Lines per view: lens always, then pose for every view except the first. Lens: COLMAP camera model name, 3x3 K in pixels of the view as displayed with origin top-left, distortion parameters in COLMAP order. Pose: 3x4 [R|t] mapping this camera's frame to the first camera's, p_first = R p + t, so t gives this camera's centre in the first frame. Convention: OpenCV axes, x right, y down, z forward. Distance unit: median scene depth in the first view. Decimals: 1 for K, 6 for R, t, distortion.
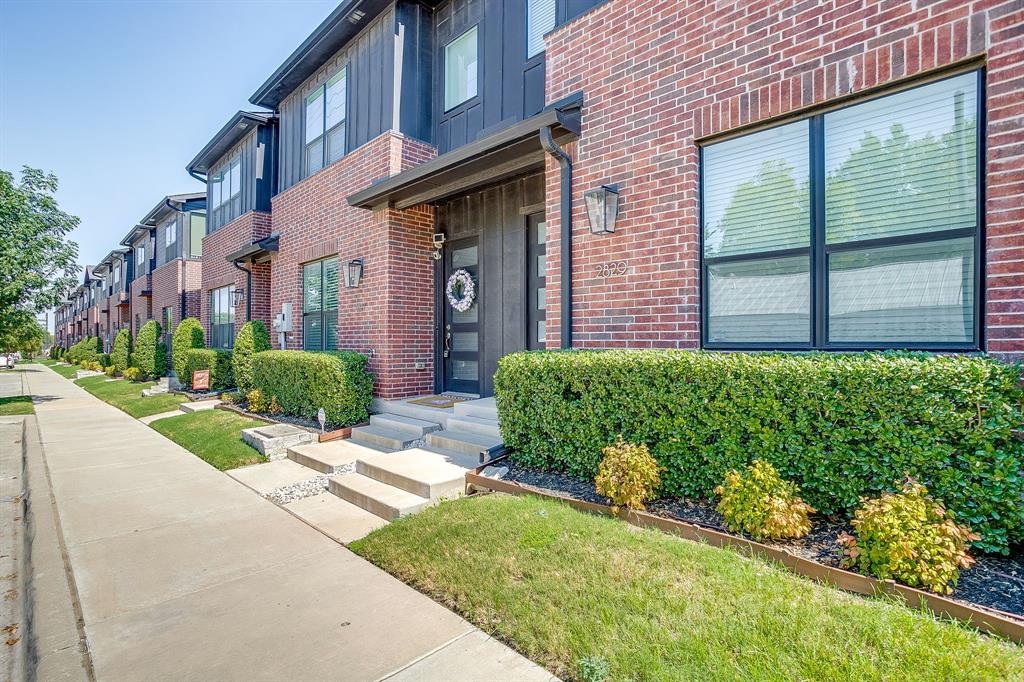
lens RADIAL K [[495.6, 0, 507.8], [0, 495.6, 342.5], [0, 0, 1]] dist [-0.055572, 0.031577]
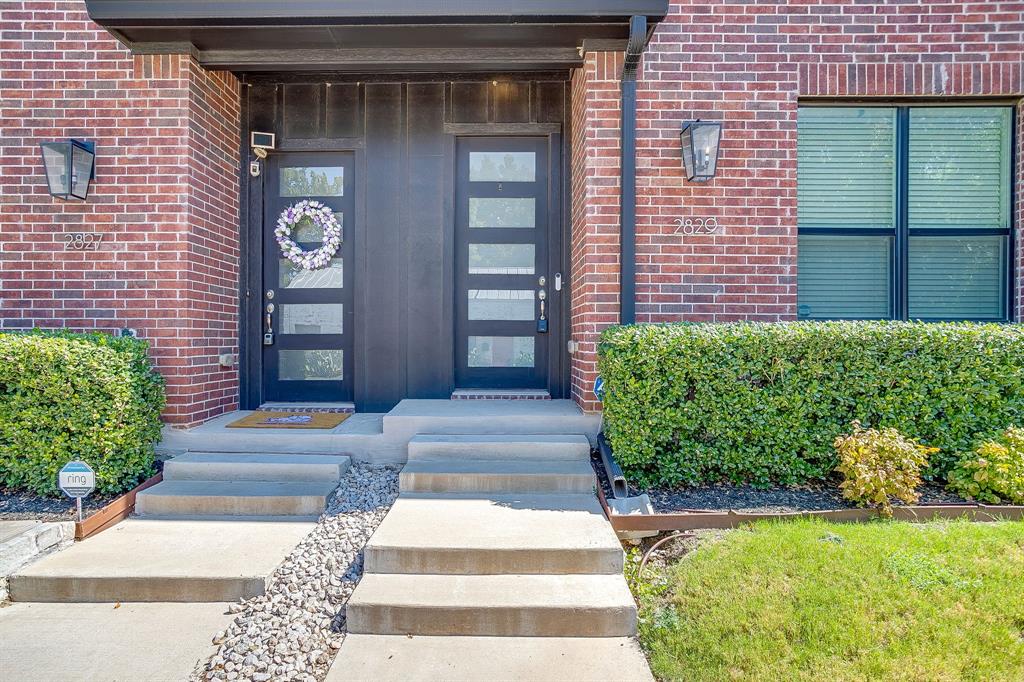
lens RADIAL K [[545.4, 0, 512.0], [0, 545.4, 341.0], [0, 0, 1]] dist [-0.044791, 0.028278]
pose [[0.718609, -0.000691, 0.695414, -0.662062], [-0.002729, 0.999989, 0.003813, 0.040450], [-0.695409, -0.004638, 0.718599, 0.604685]]
